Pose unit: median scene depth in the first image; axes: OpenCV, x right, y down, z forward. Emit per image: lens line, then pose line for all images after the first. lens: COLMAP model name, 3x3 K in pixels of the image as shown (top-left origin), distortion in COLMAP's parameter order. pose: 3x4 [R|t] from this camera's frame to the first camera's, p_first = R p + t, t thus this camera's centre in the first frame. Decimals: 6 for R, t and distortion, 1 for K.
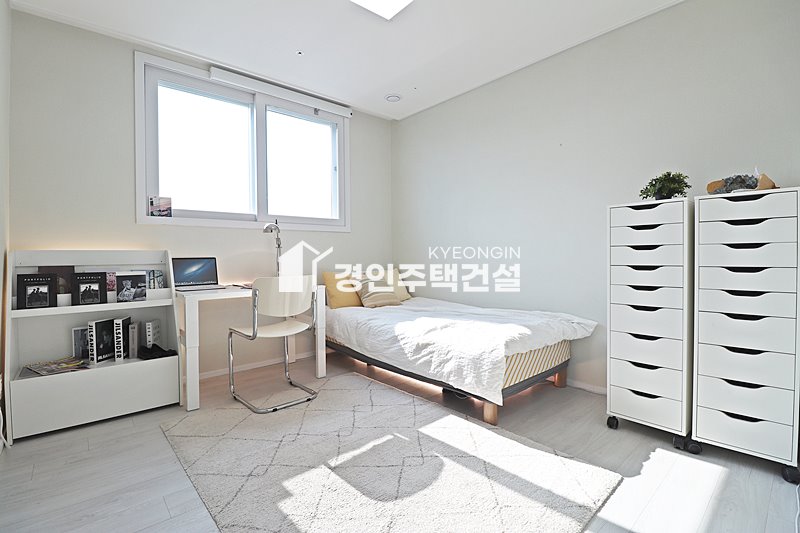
lens RADIAL K [[370.8, 0, 400.8], [0, 370.8, 260.8], [0, 0, 1]] dist [-0.007144, -0.010179]
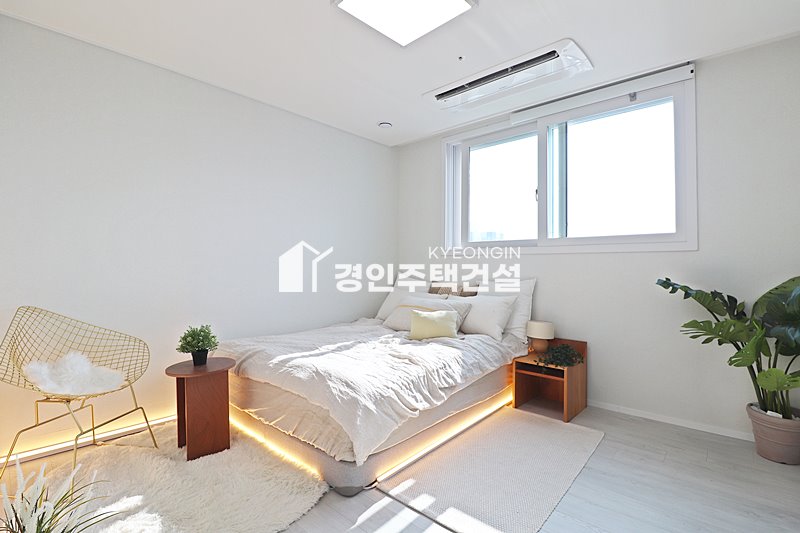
lens RADIAL K [[370.8, 0, 399.8], [0, 370.8, 267.3], [0, 0, 1]] dist [-0.007144, -0.010179]
pose [[0.109423, 0.003901, -0.993988, 0.517142], [-0.033615, 0.999435, 0.000222, -0.034951], [0.993427, 0.033389, 0.109492, 0.480469]]
